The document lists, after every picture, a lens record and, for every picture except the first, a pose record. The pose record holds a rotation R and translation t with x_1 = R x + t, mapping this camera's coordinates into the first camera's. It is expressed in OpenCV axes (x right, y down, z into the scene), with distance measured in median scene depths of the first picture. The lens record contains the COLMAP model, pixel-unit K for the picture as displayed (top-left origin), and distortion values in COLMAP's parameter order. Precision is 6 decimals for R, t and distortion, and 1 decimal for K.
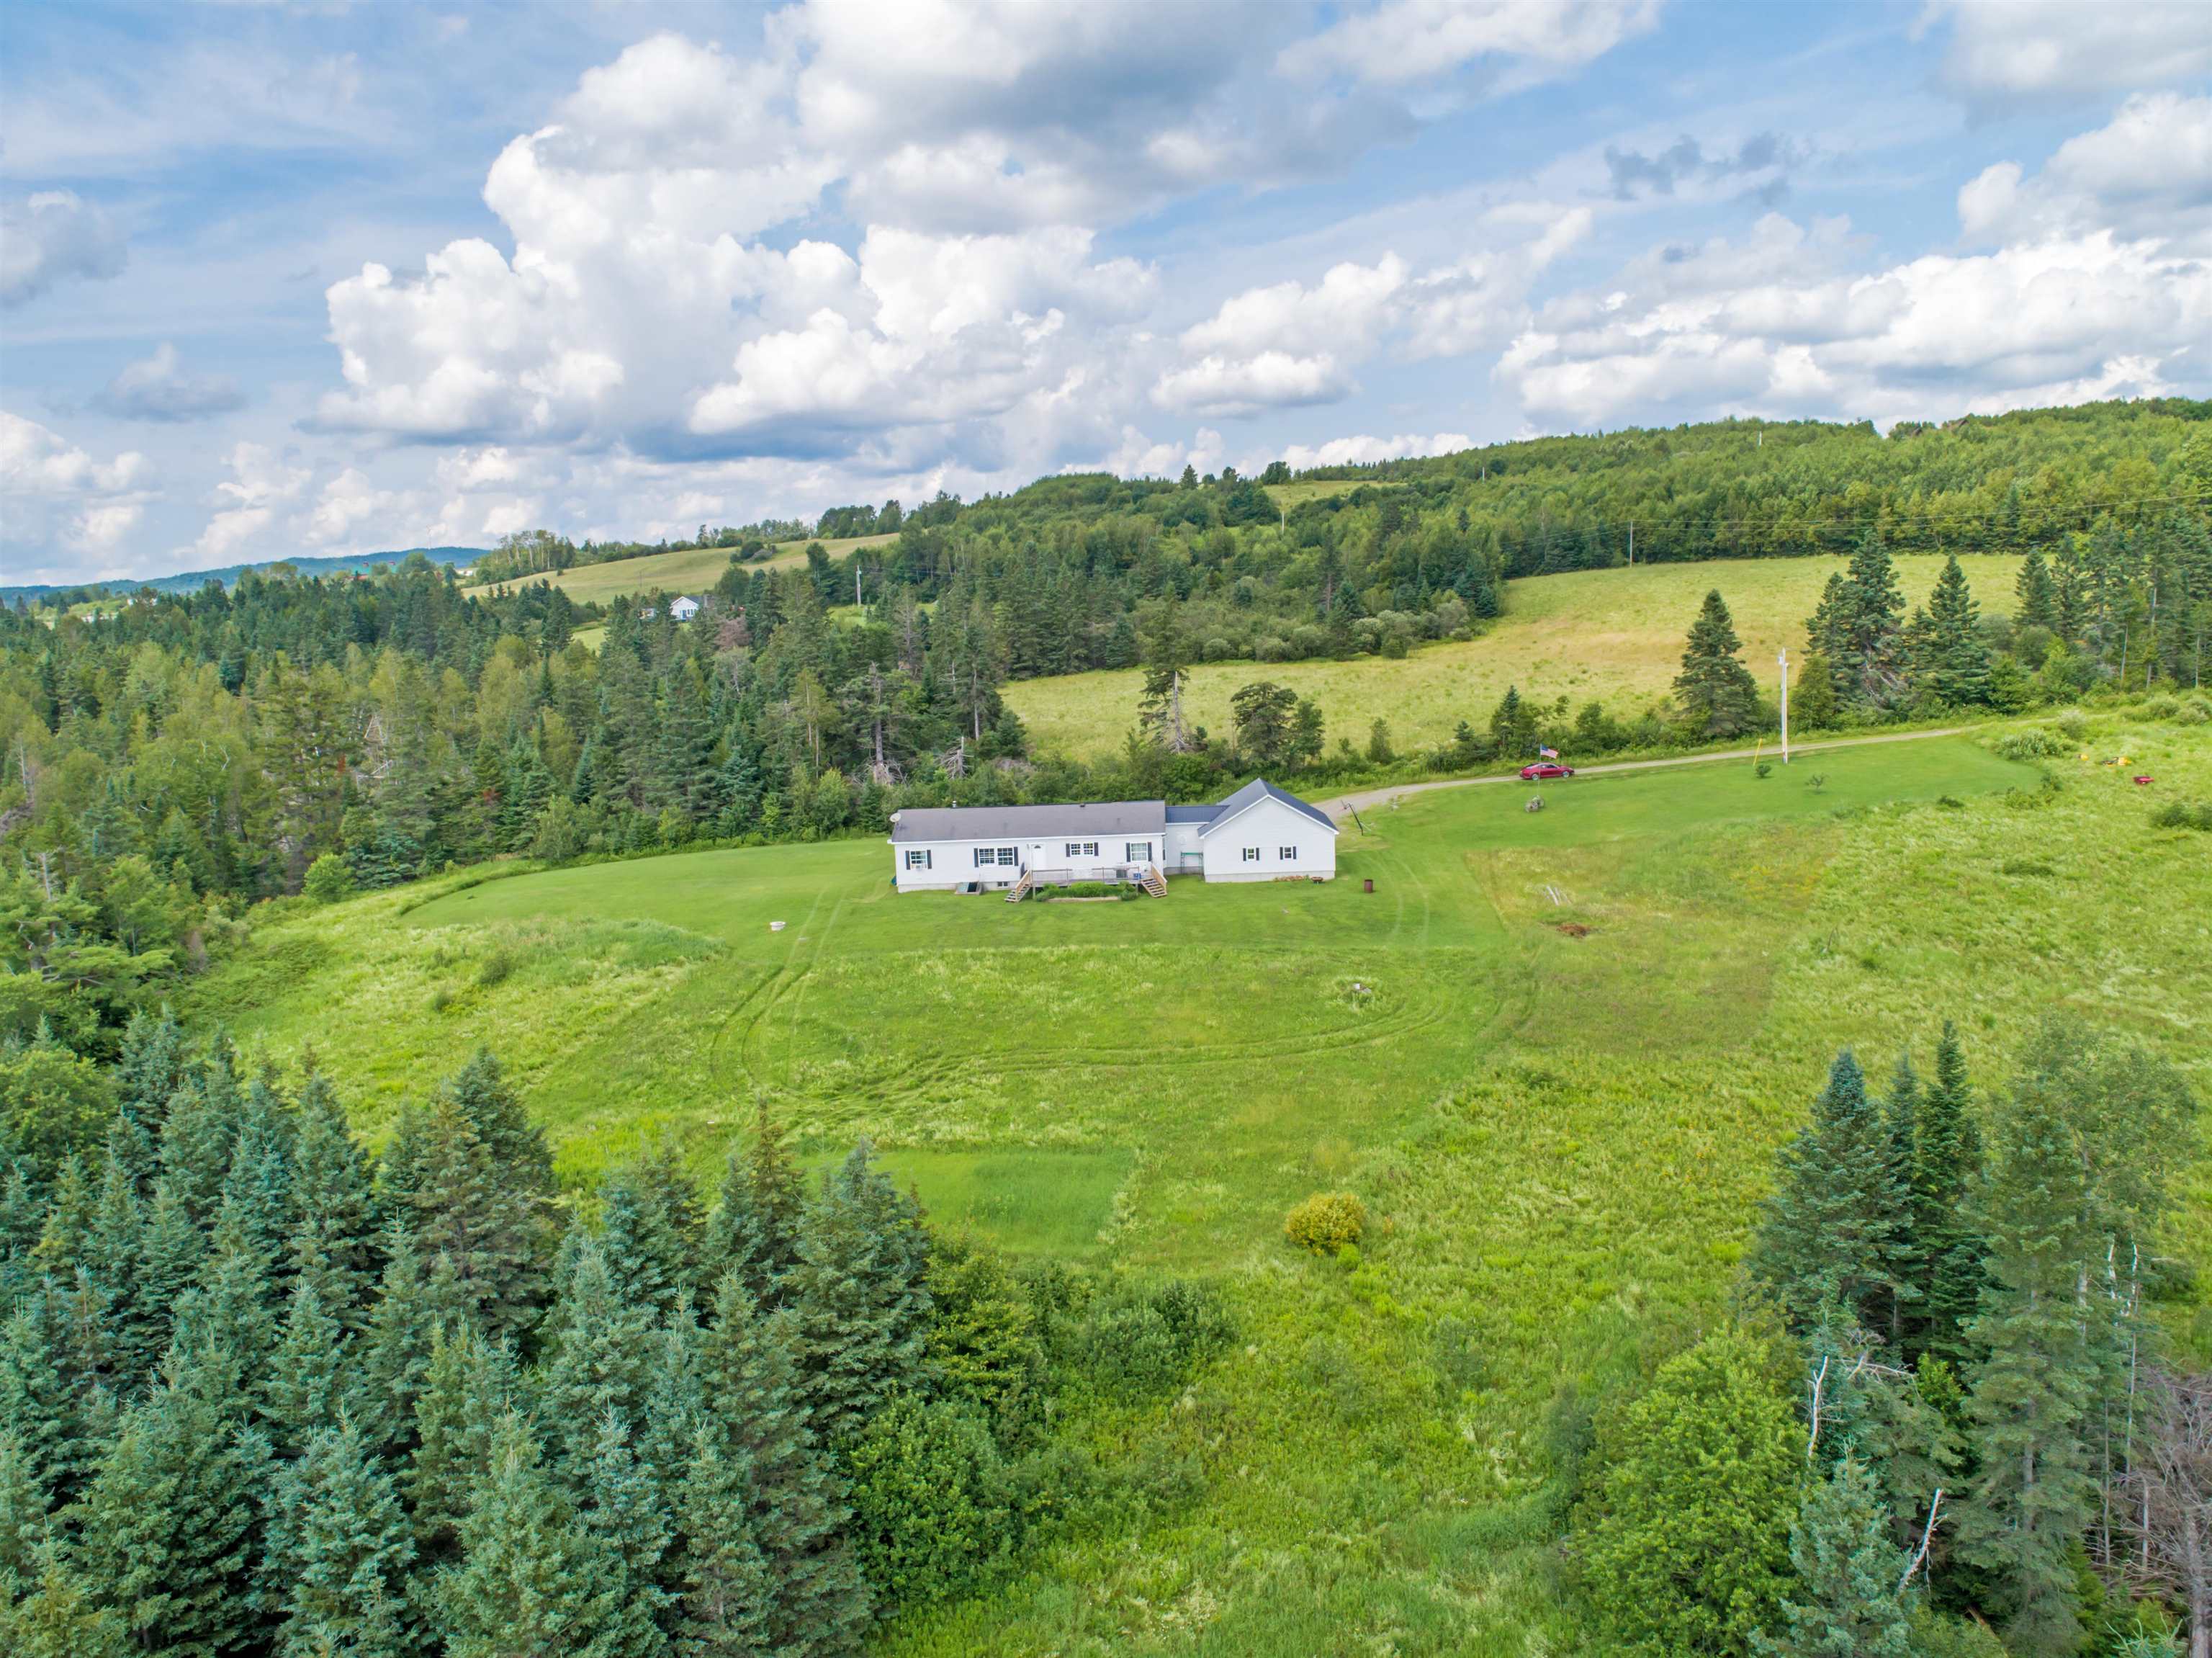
lens RADIAL K [[1649.2, 0, 1116.1], [0, 1649.2, 842.9], [0, 0, 1]] dist [-0.023366, 0.003931]
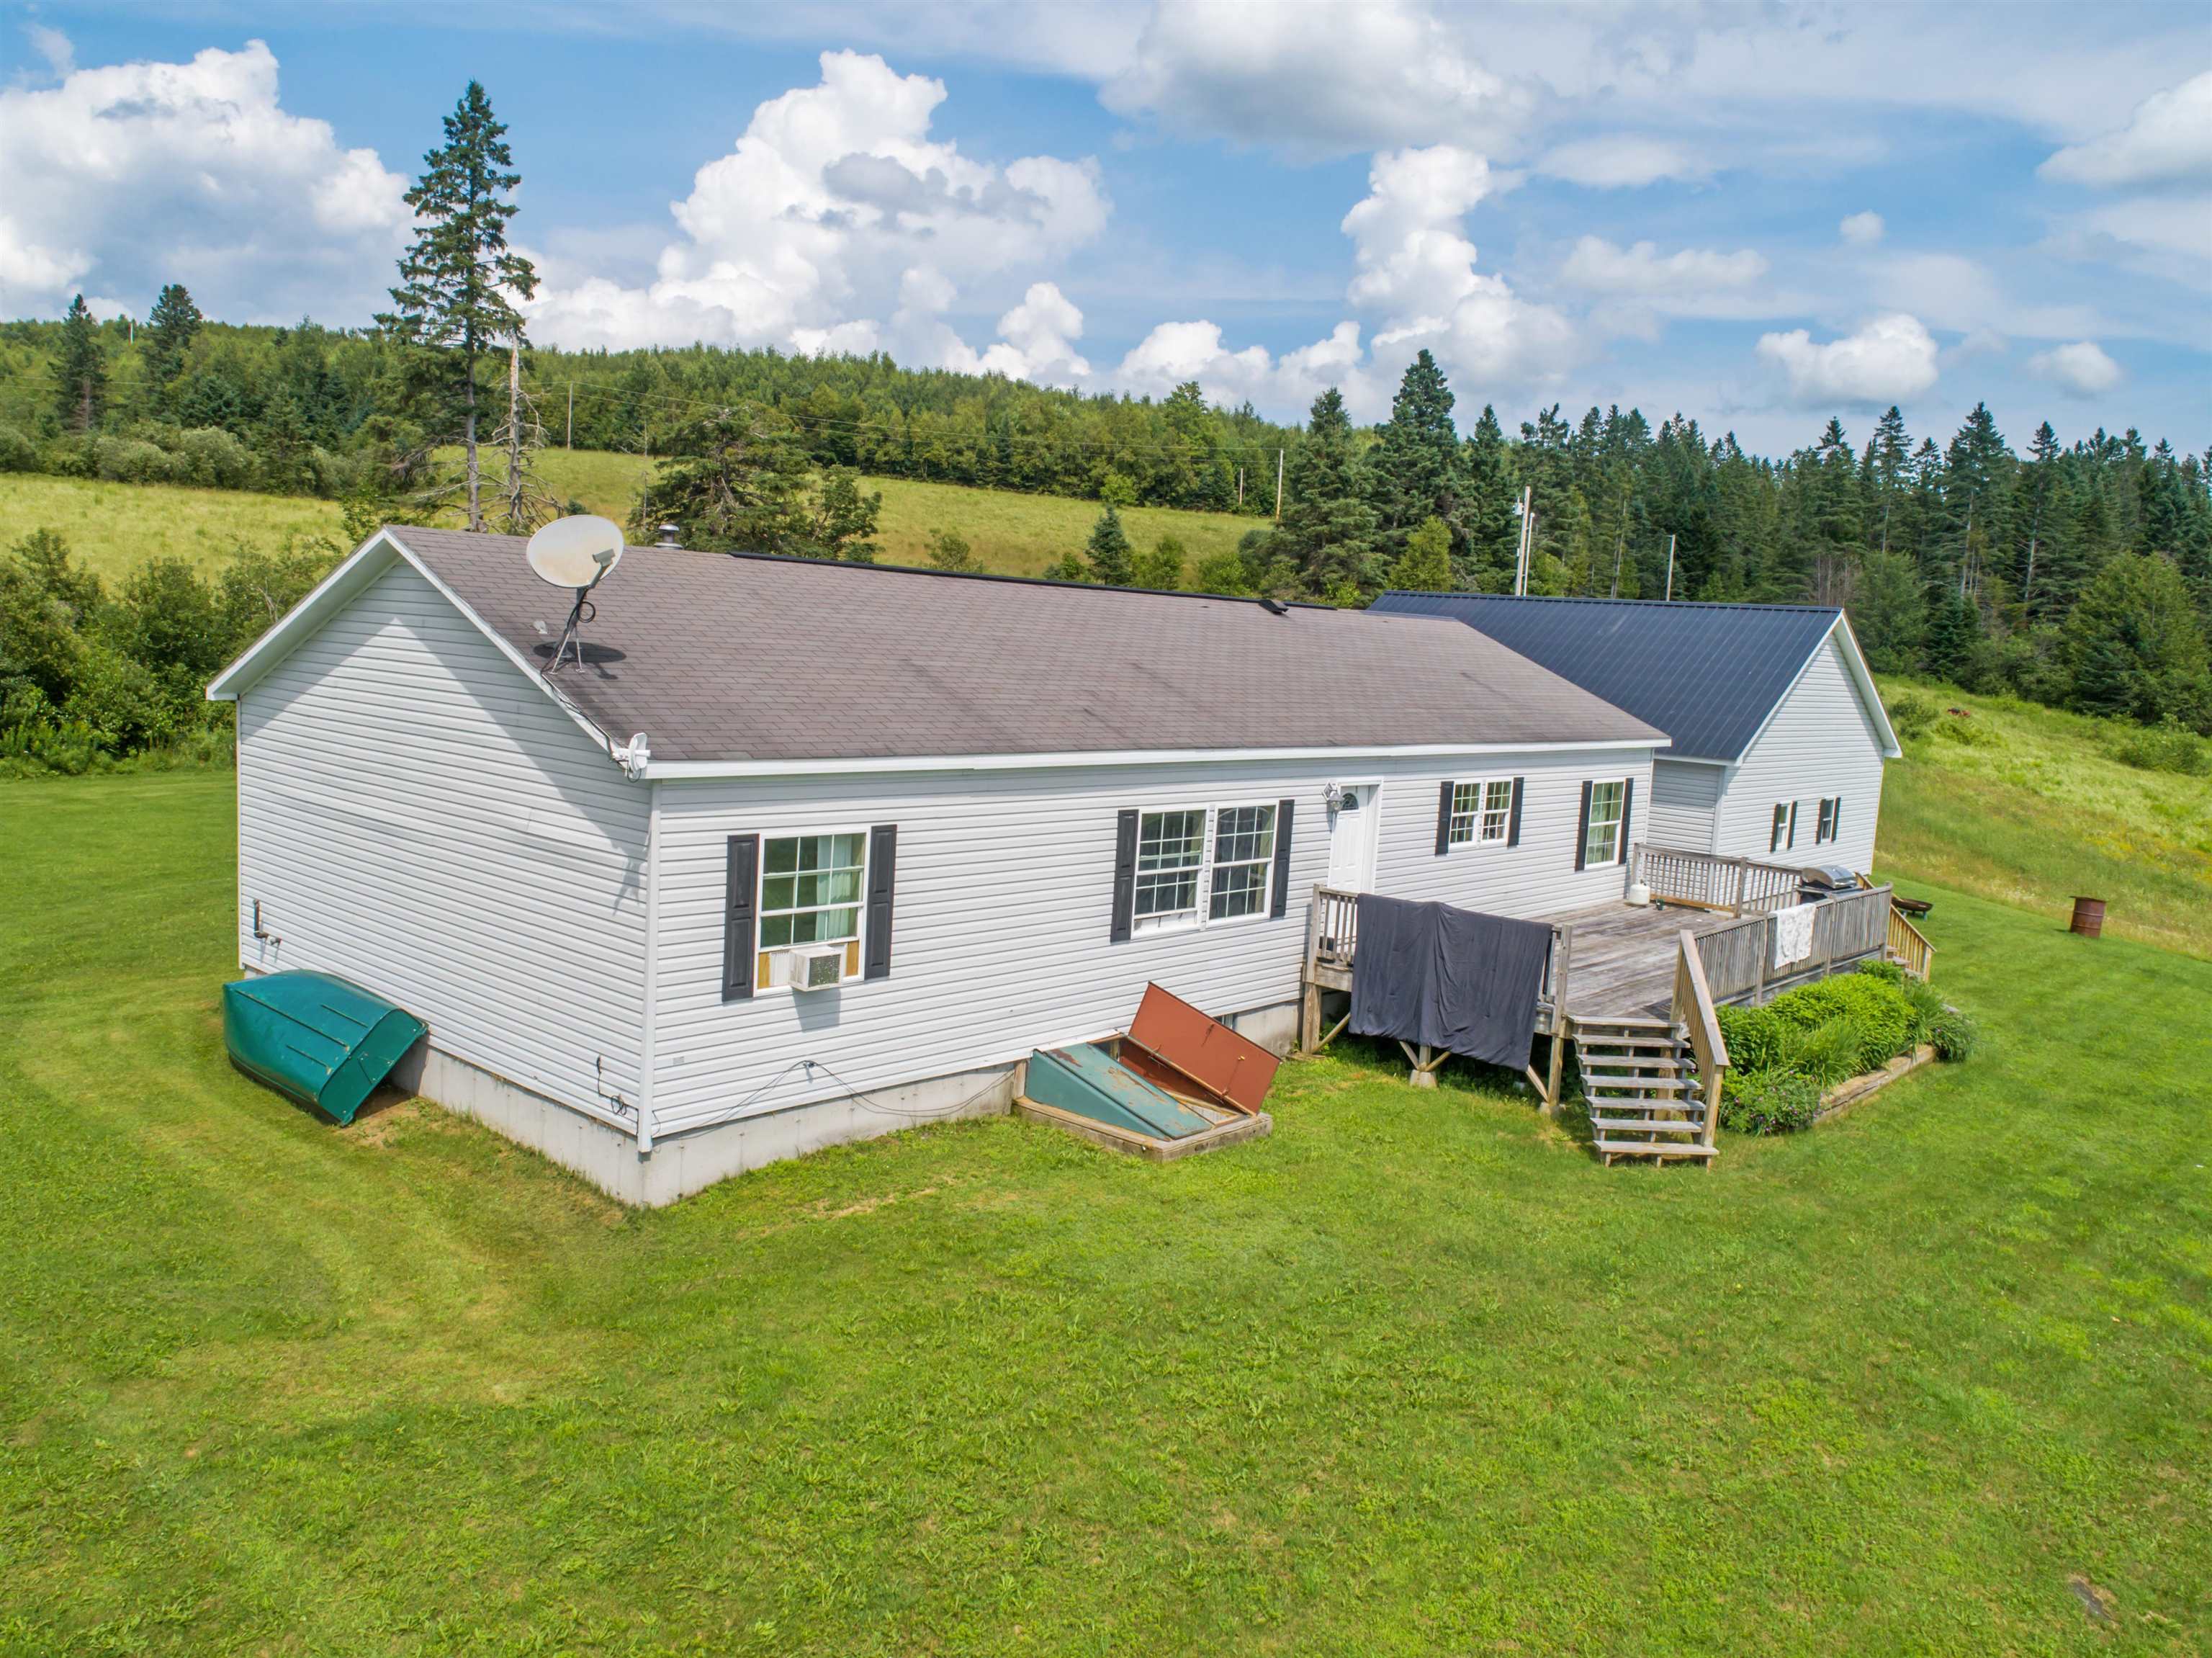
lens RADIAL K [[1672.4, 0, 1103.8], [0, 1672.4, 819.1], [0, 0, 1]] dist [-0.030779, 0.013255]
pose [[0.640369, -0.008930, 0.768016, -0.201854], [0.026393, 0.999598, -0.010383, 0.005487], [-0.767614, 0.026919, 0.640347, 0.904102]]
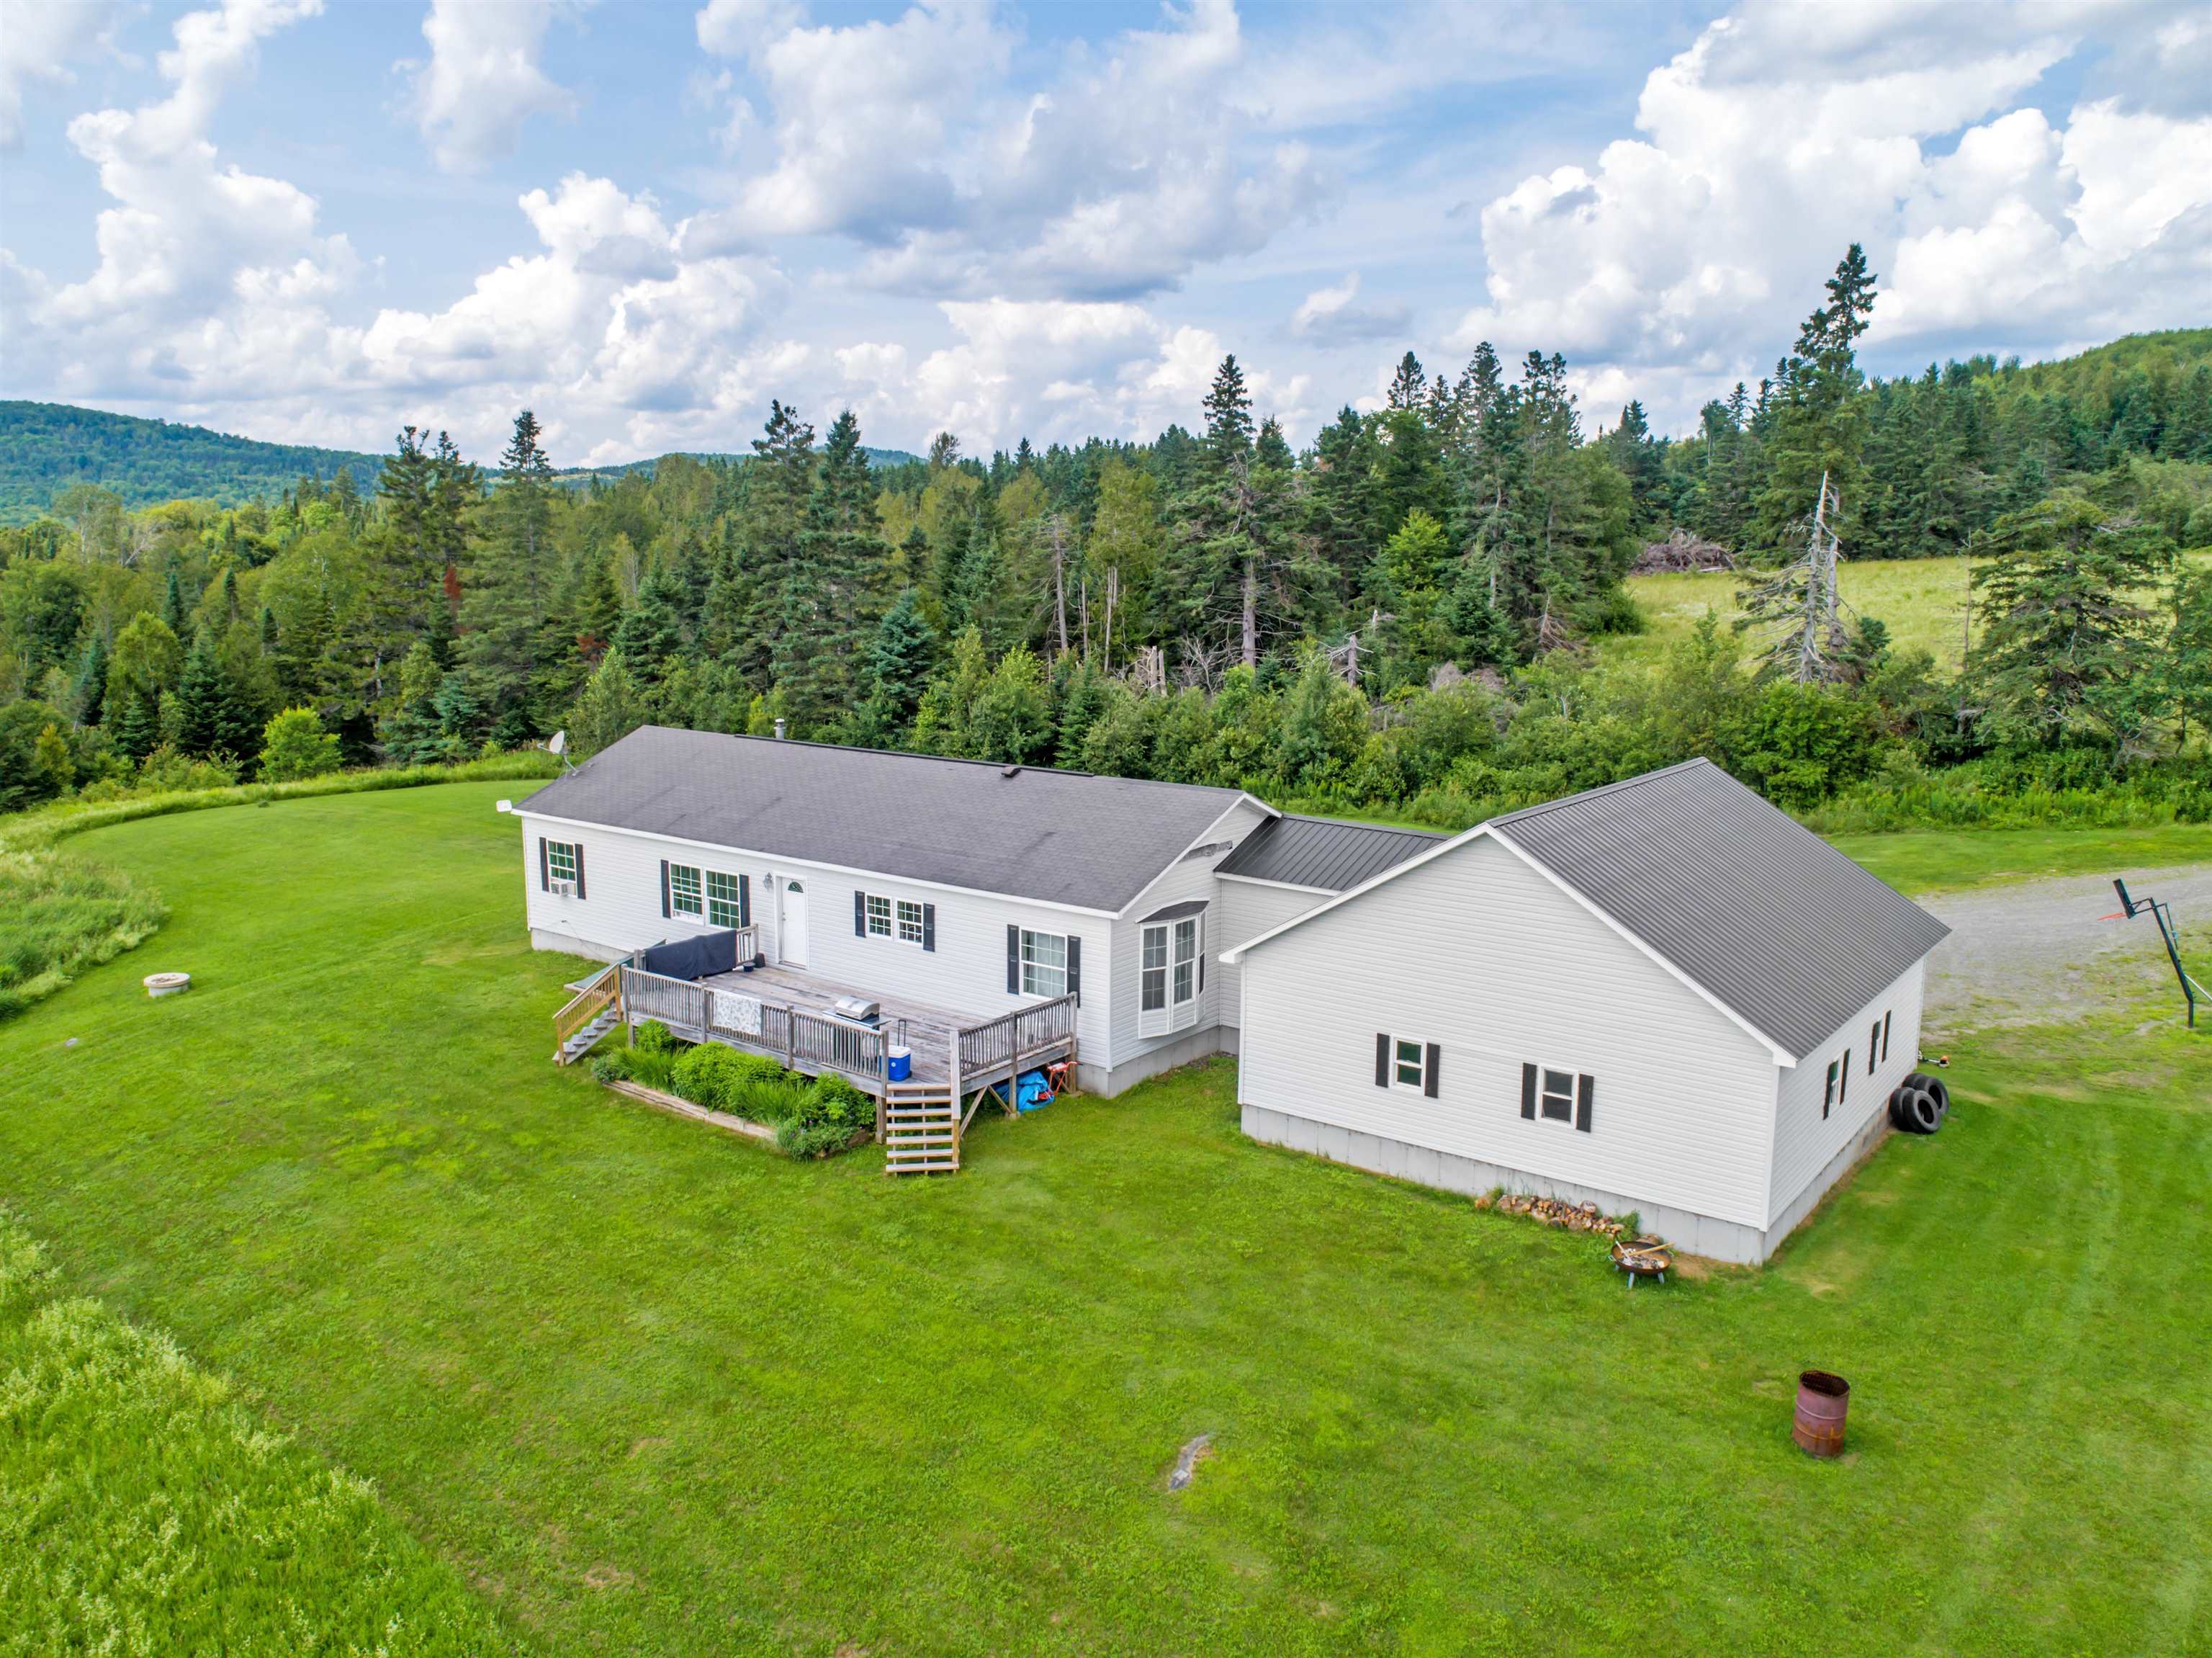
lens RADIAL K [[1649.2, 0, 1116.1], [0, 1649.2, 842.9], [0, 0, 1]] dist [-0.023366, 0.003931]
pose [[0.807938, 0.146807, -0.570687, 0.177226], [-0.121300, 0.989162, 0.082731, -0.038832], [0.576647, 0.002383, 0.816990, 0.779367]]
